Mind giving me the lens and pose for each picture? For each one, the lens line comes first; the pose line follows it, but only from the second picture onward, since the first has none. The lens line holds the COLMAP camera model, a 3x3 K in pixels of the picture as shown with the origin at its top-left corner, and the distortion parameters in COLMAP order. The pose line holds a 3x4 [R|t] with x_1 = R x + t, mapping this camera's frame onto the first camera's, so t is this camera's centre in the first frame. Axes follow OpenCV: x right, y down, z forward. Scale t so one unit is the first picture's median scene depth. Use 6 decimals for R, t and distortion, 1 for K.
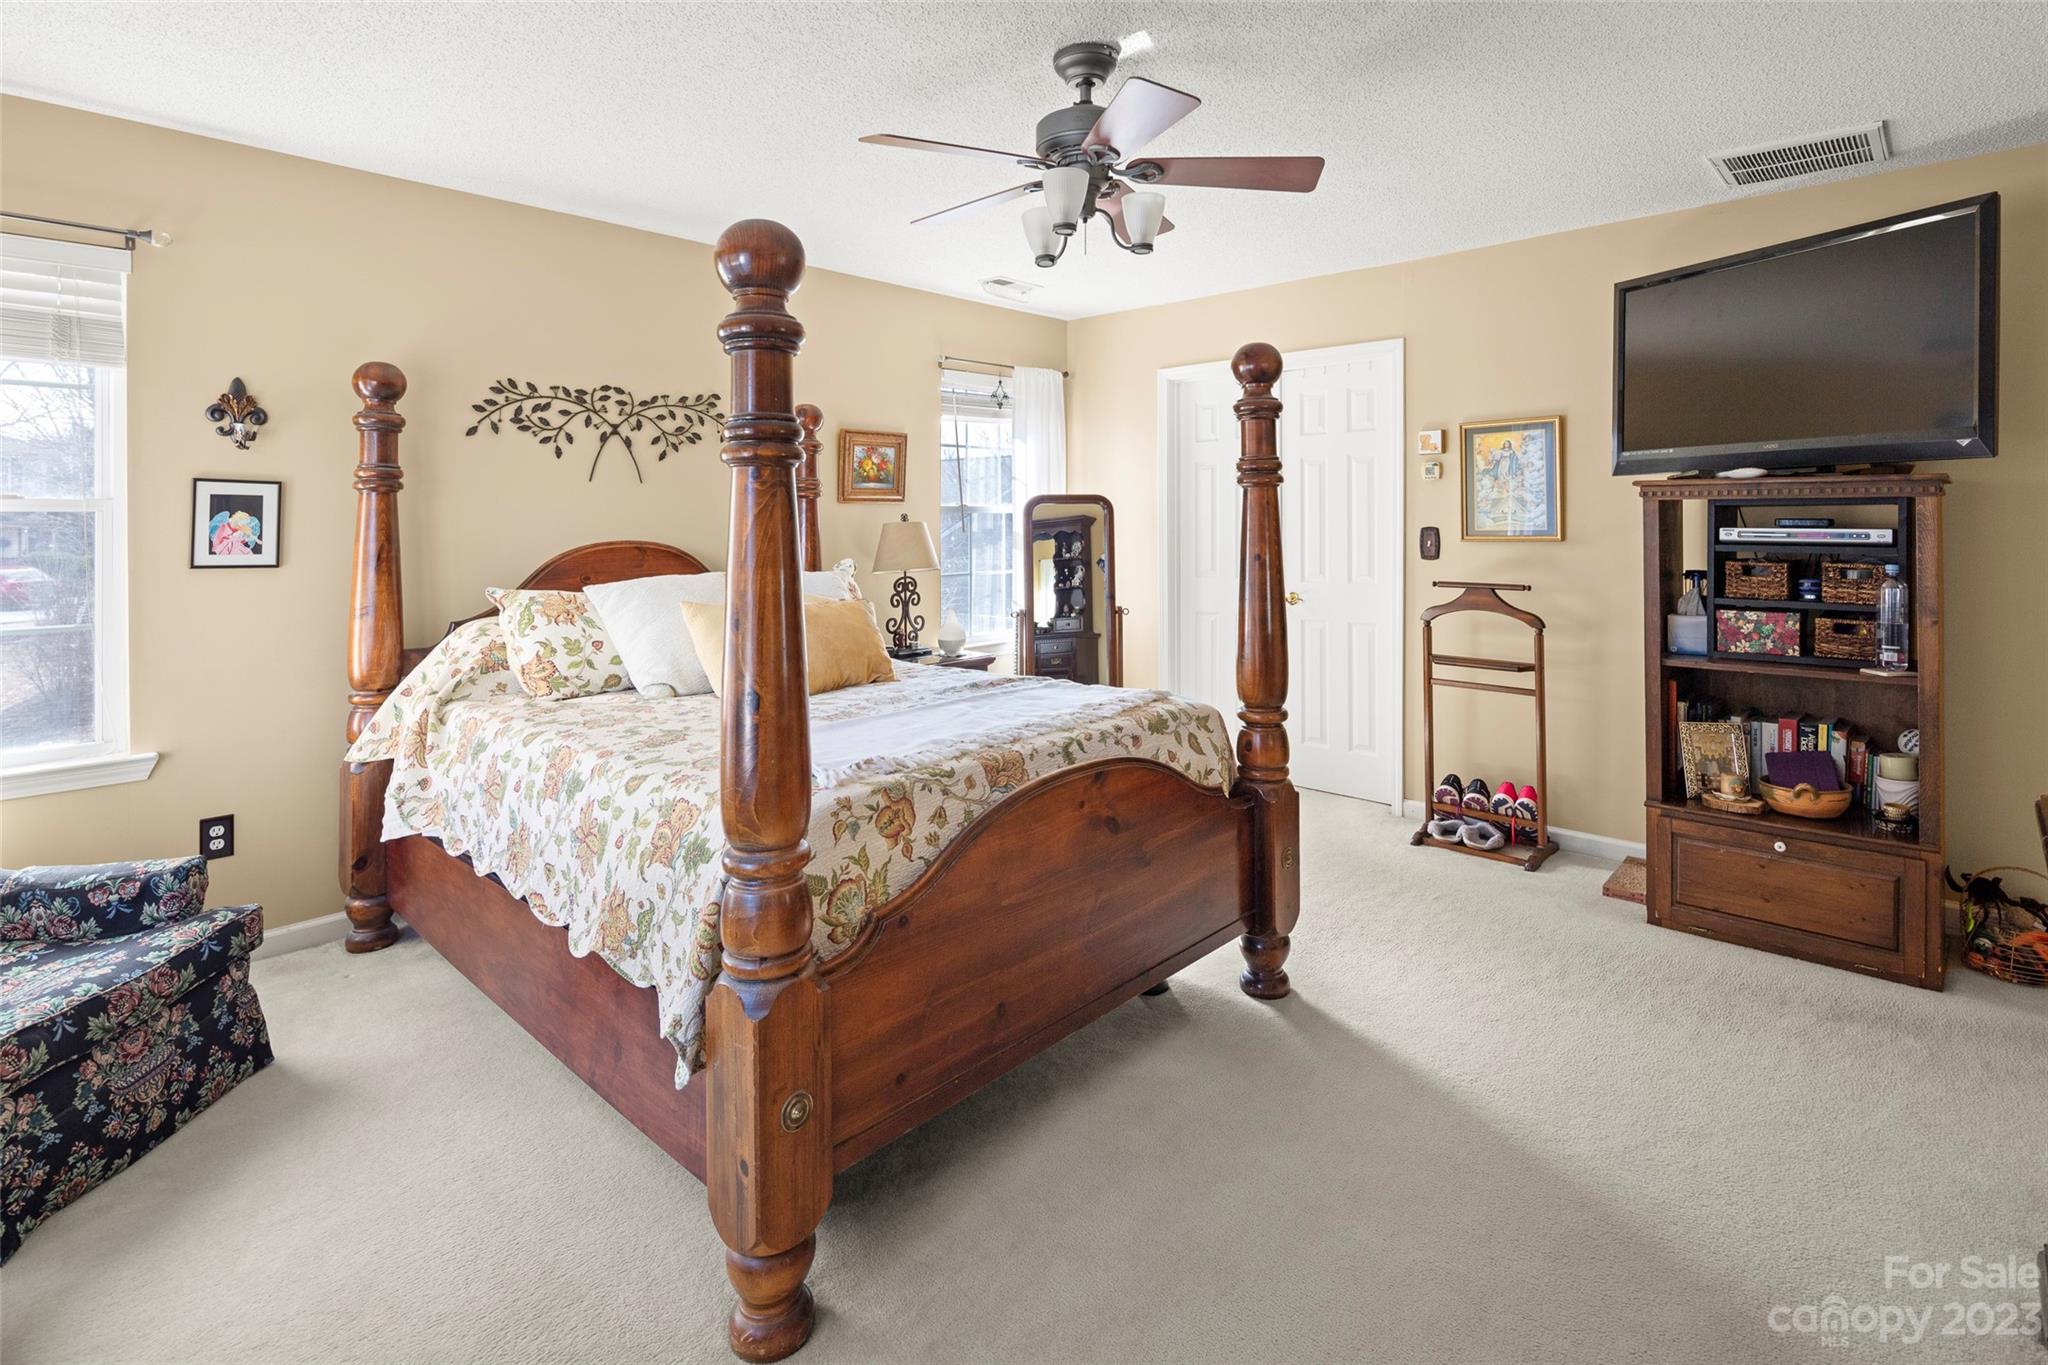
lens RADIAL K [[998.9, 0, 1027.2], [0, 998.9, 728.3], [0, 0, 1]] dist [-0.002442, -0.000488]
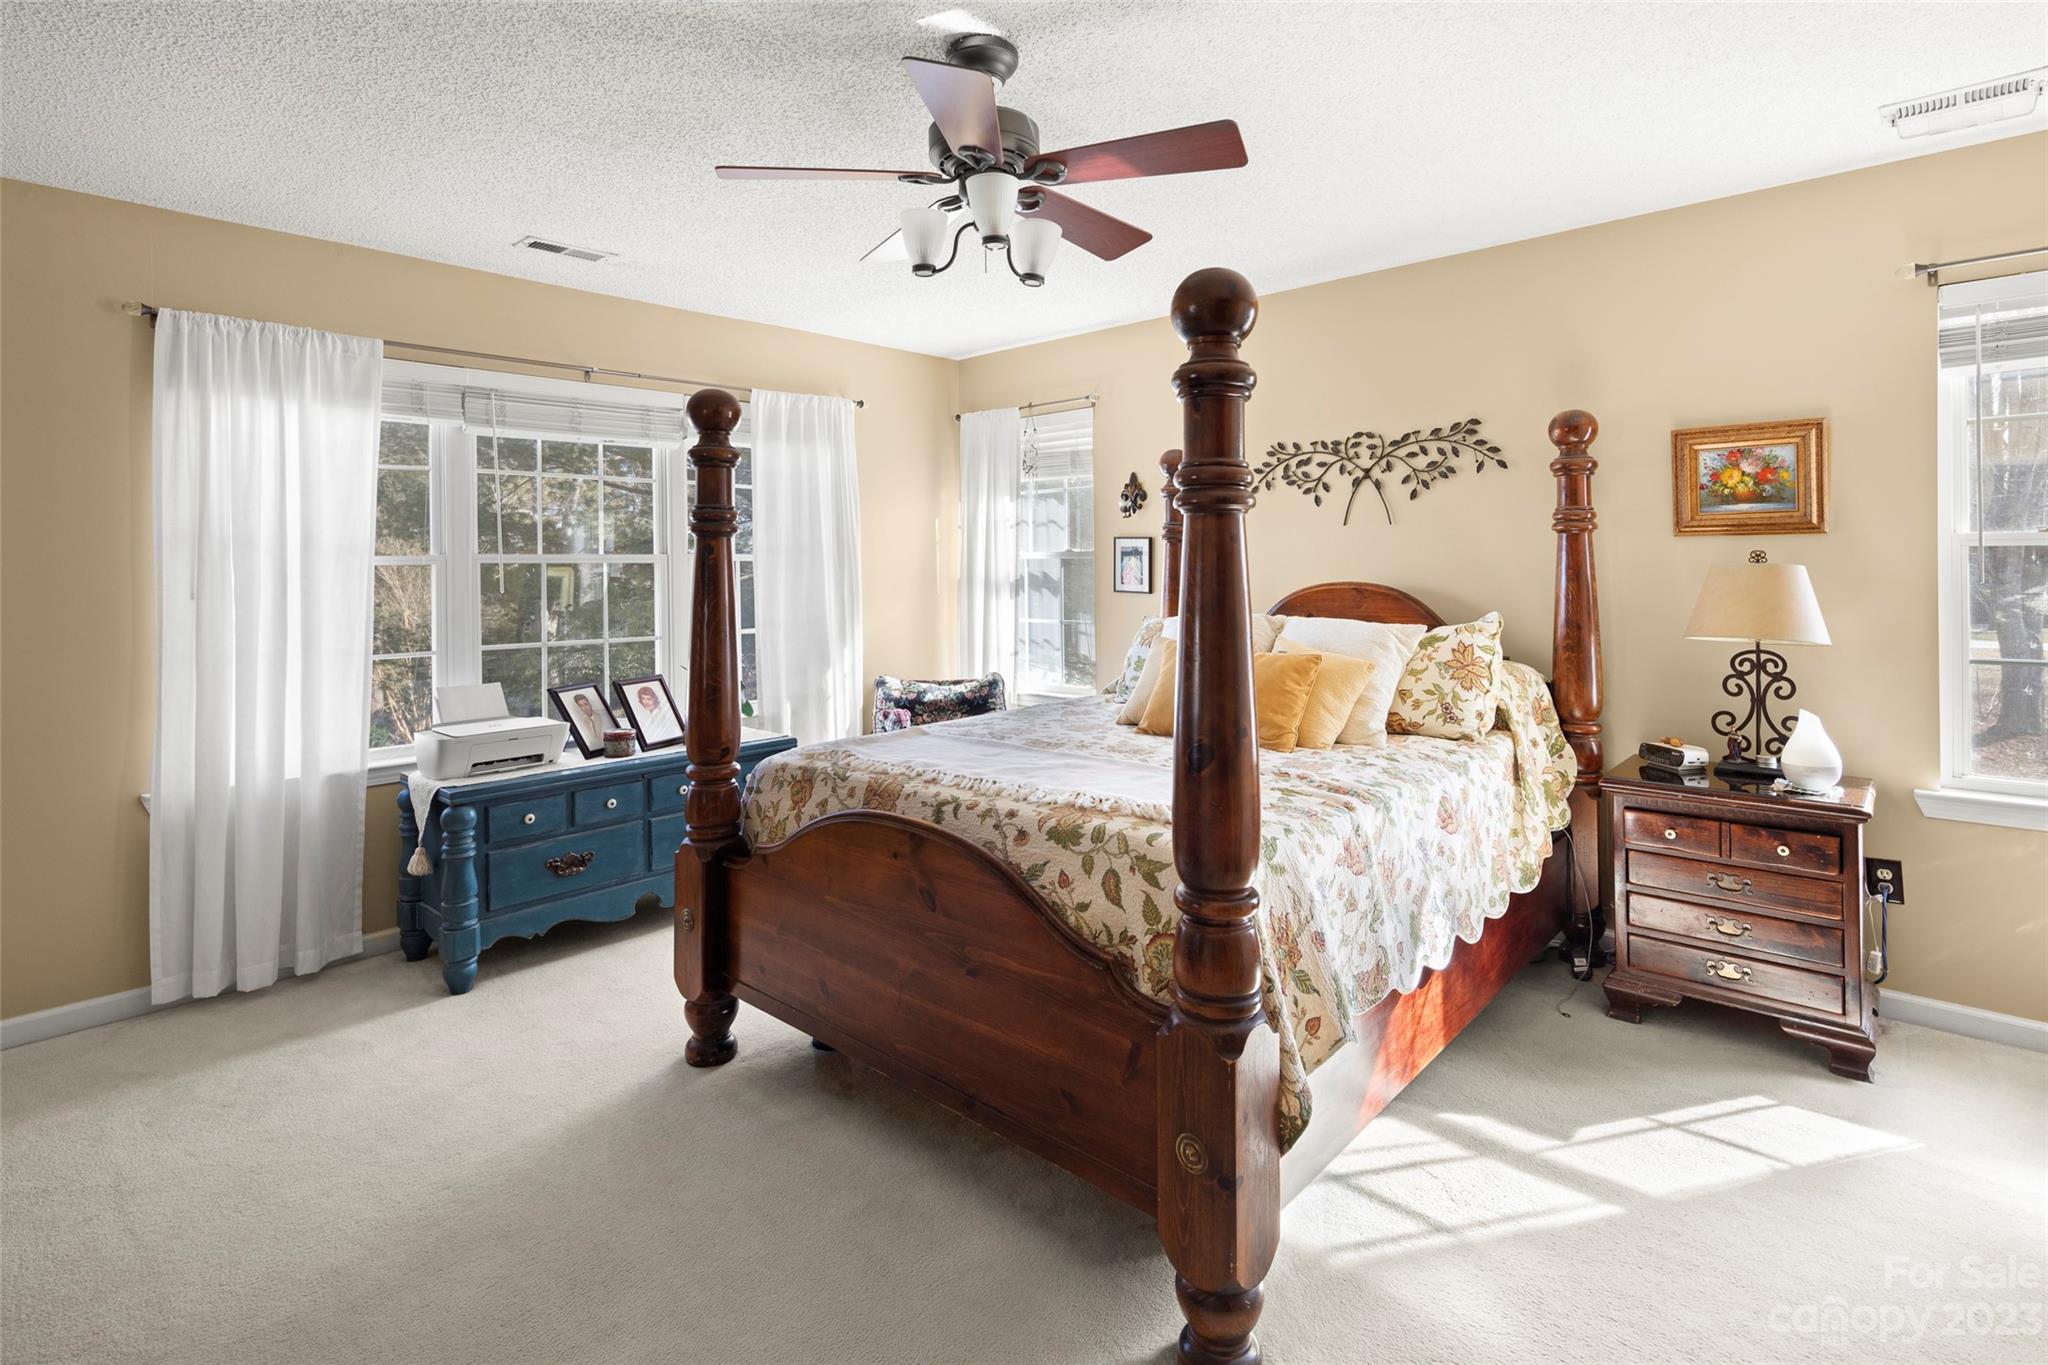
lens RADIAL K [[979.0, 0, 1022.0], [0, 979.0, 732.2], [0, 0, 1]] dist [-0.002103, -0.000307]
pose [[-0.006612, 0.172176, -0.985044, 0.630988], [-0.196948, 0.965547, 0.170090, -0.147501], [0.980392, 0.195127, 0.027526, 0.690420]]
